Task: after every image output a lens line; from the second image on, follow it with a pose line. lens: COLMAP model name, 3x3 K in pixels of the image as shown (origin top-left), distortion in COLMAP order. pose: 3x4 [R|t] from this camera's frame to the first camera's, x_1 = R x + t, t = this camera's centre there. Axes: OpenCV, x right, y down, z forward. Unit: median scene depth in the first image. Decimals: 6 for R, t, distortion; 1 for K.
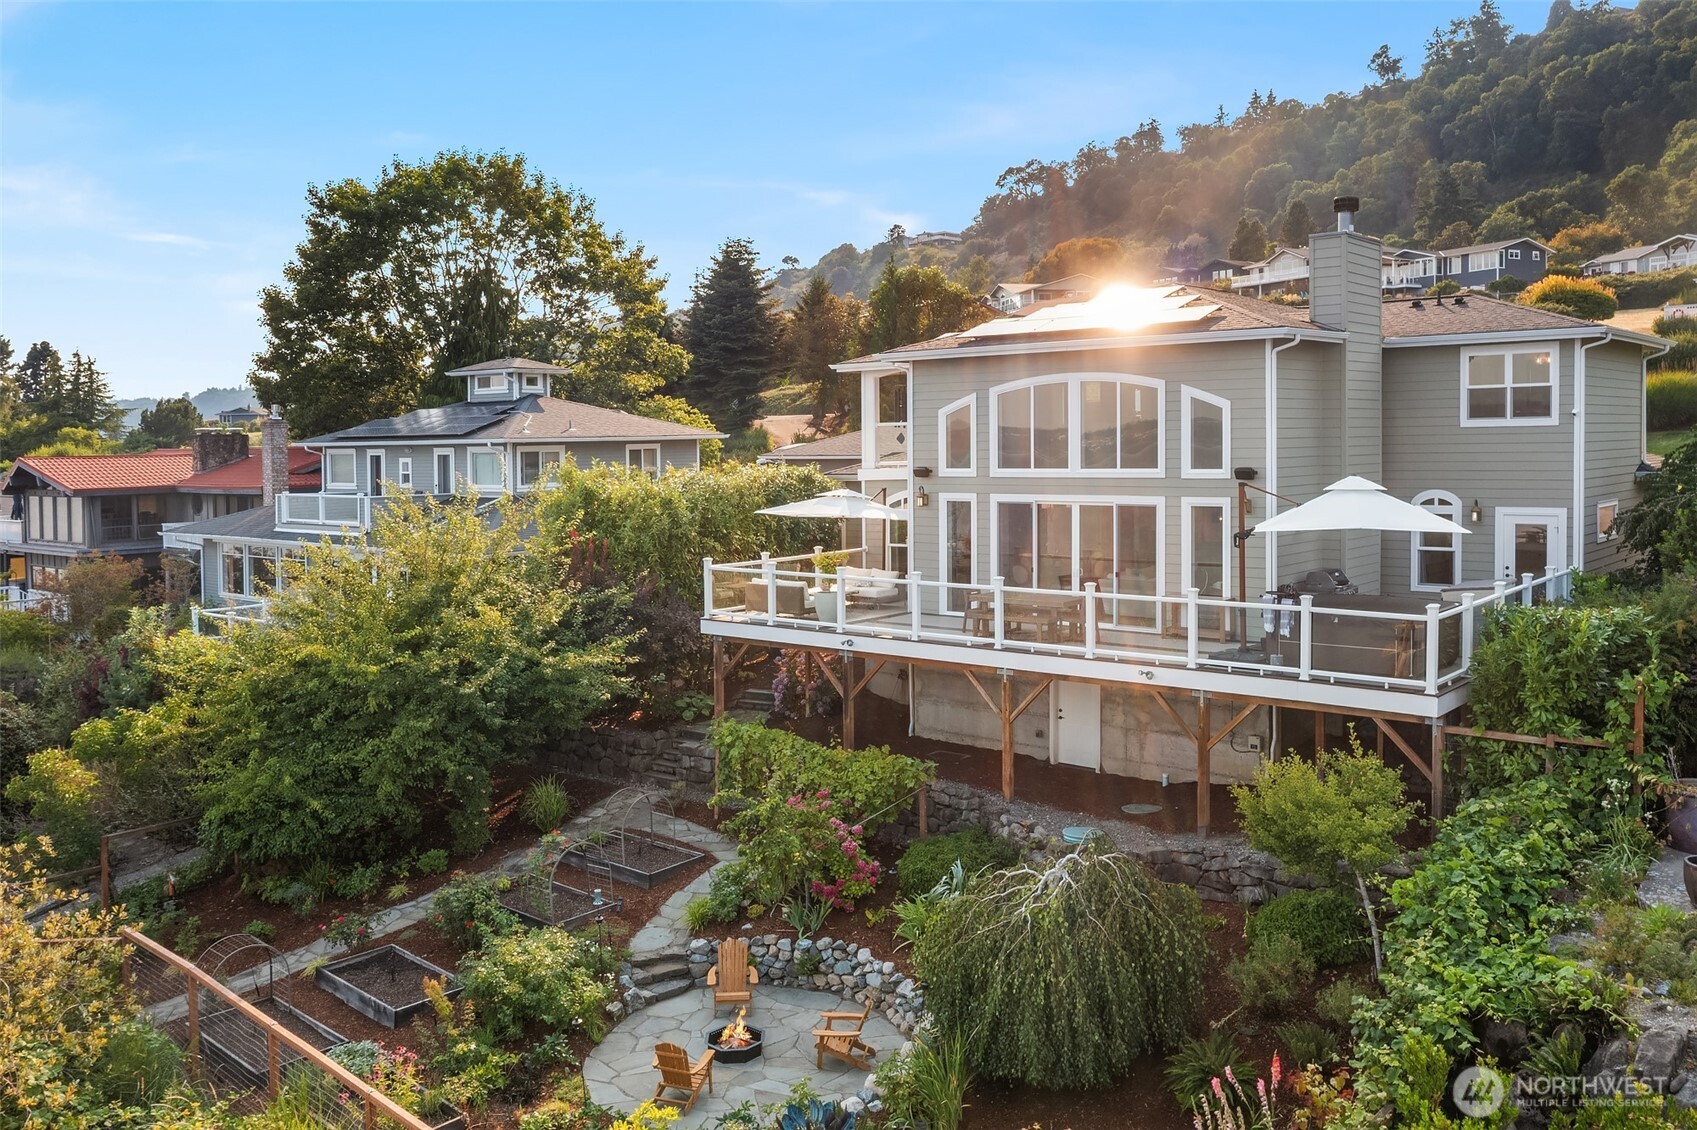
lens RADIAL K [[1427.0, 0, 847.1], [0, 1427.0, 508.8], [0, 0, 1]] dist [-0.004279, -0.002927]
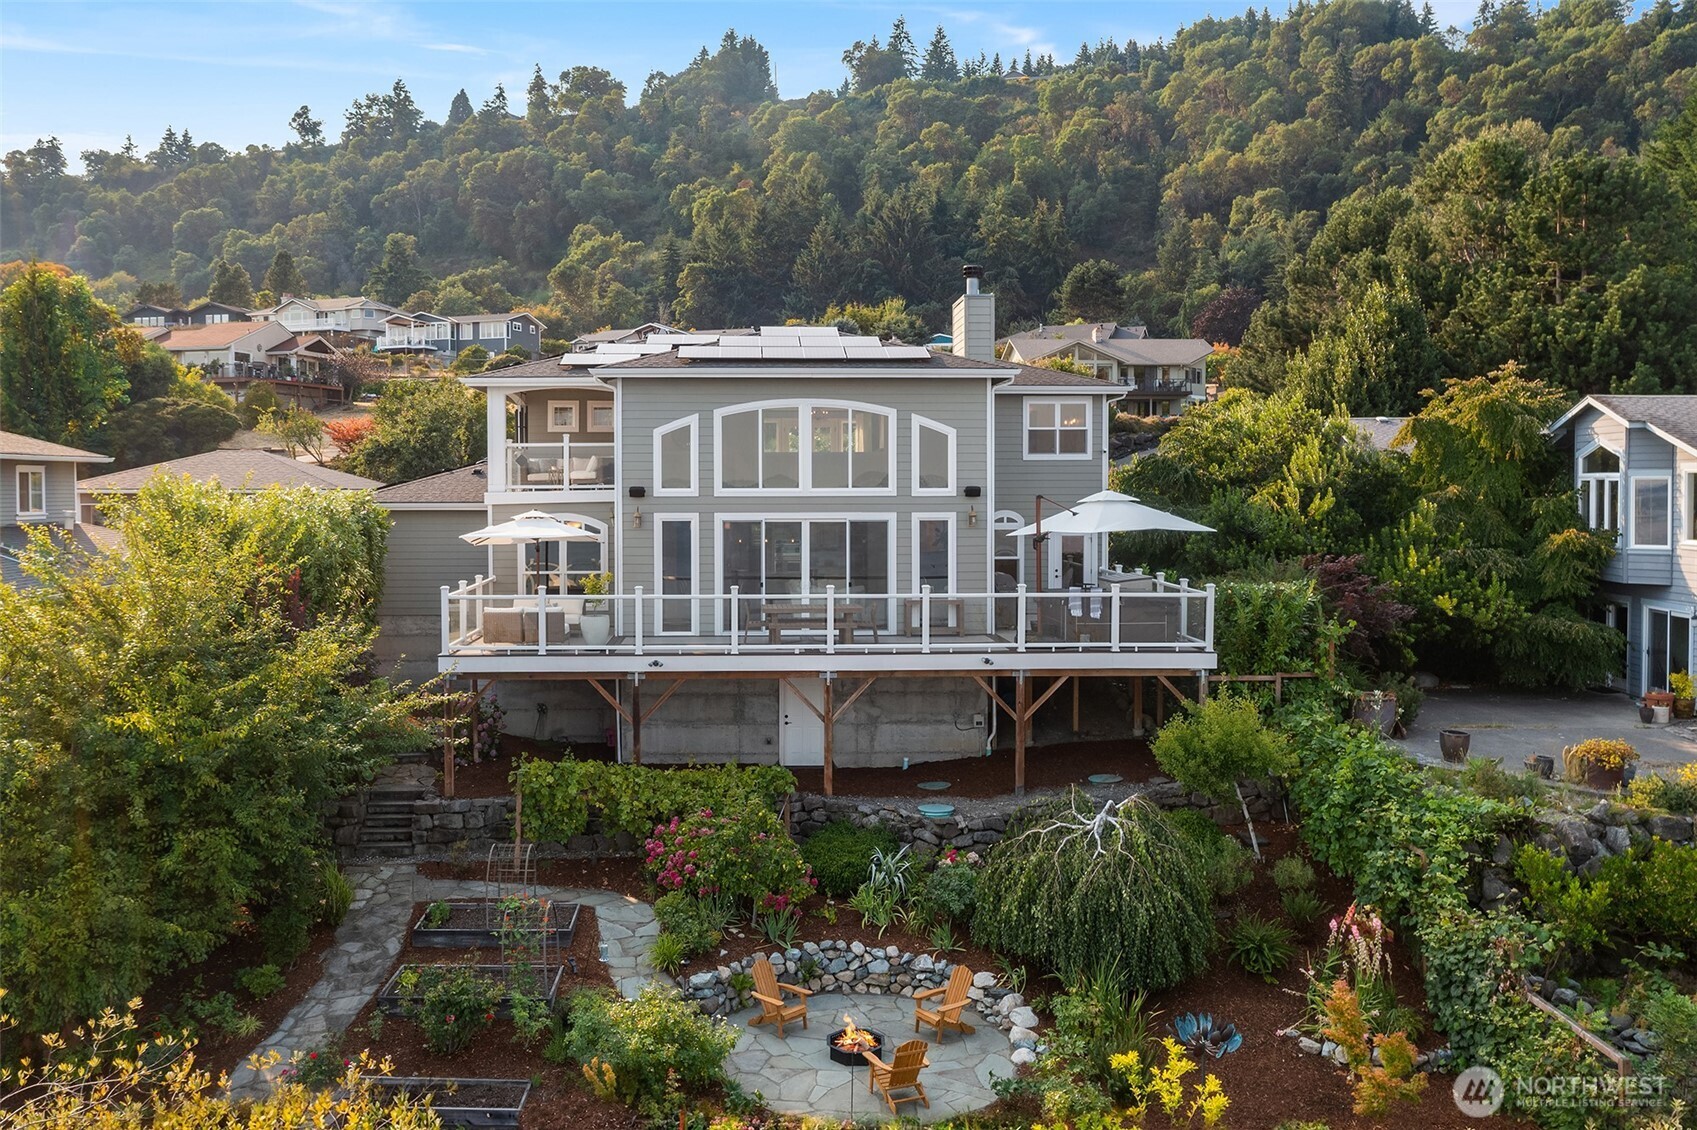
lens RADIAL K [[1411.3, 0, 894.9], [0, 1411.3, 554.8], [0, 0, 1]] dist [-0.007946, -0.006444]
pose [[0.712336, -0.018754, 0.701588, -0.522145], [0.026444, 0.999650, -0.000128, 0.023323], [-0.701340, 0.018644, 0.712583, 0.192933]]
